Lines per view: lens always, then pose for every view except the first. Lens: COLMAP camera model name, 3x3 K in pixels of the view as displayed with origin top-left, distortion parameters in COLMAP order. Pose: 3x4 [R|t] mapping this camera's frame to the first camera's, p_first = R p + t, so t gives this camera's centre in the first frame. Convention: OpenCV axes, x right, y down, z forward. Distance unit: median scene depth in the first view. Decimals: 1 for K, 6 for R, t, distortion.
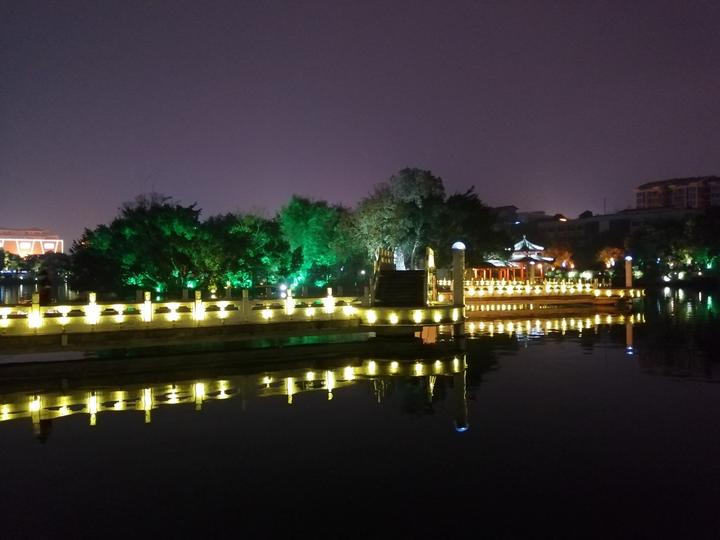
lens RADIAL K [[560.0, 0, 360.0], [0, 560.0, 270.0], [0, 0, 1]] dist [0.064910, -0.190650]
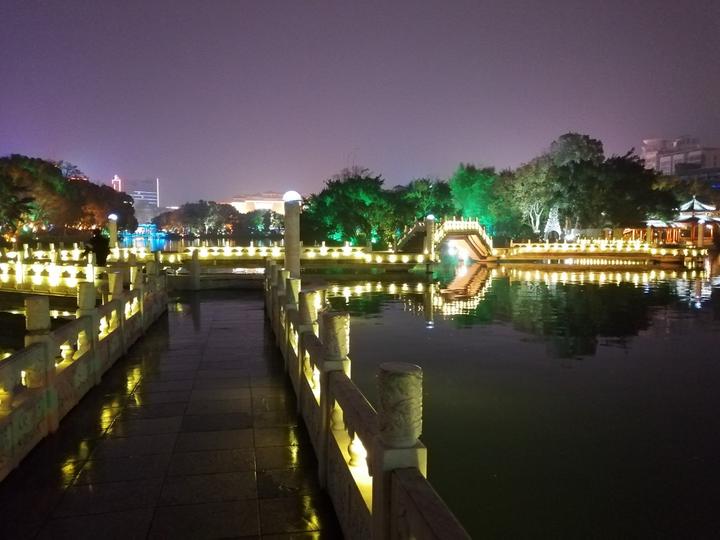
lens RADIAL K [[560.0, 0, 360.0], [0, 560.0, 270.0], [0, 0, 1]] dist [0.064910, -0.190650]
pose [[0.908936, 0.036719, -0.415316, 0.188100], [-0.004895, 0.996985, 0.077434, -0.004139], [0.416907, -0.068350, 0.906376, -0.158723]]
